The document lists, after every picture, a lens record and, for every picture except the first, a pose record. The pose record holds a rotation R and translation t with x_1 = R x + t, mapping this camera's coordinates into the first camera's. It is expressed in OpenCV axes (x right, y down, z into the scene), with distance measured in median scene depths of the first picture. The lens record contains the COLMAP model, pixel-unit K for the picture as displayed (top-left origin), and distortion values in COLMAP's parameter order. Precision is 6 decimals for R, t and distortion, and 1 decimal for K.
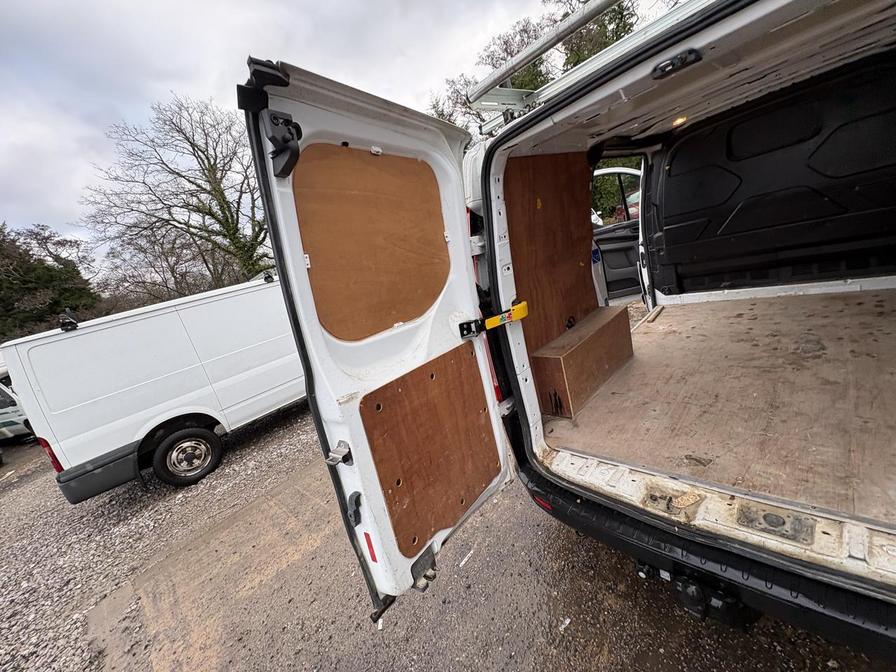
lens RADIAL K [[354.2, 0, 448.0], [0, 354.2, 336.0], [0, 0, 1]] dist [-0.000934, 0.000125]
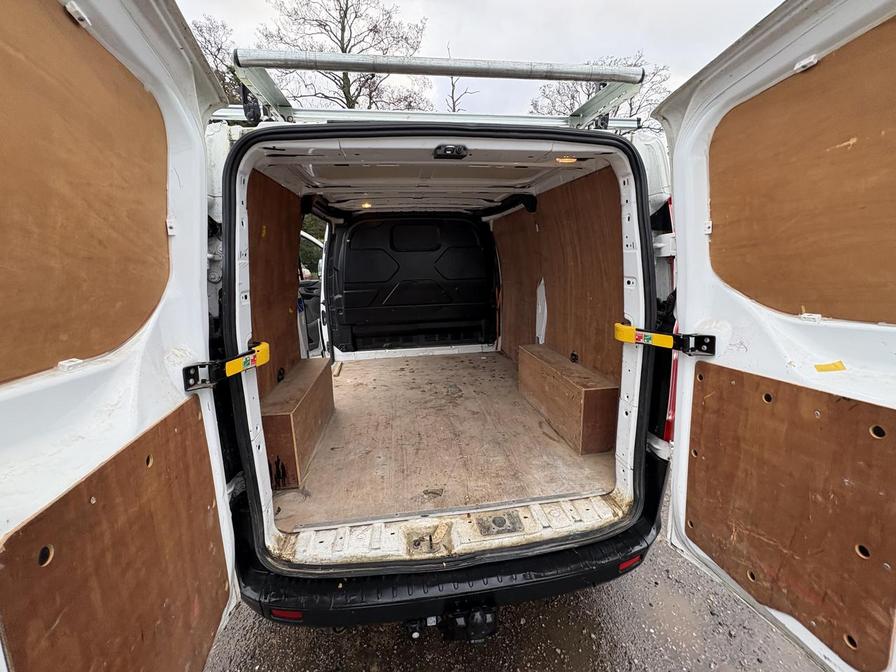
lens RADIAL K [[354.2, 0, 448.0], [0, 354.2, 336.0], [0, 0, 1]] dist [-0.000934, 0.000125]
pose [[0.579117, 0.083826, 0.810924, -0.204930], [0.057421, 0.988035, -0.143141, 0.026096], [-0.813220, 0.129459, 0.567374, 0.261180]]
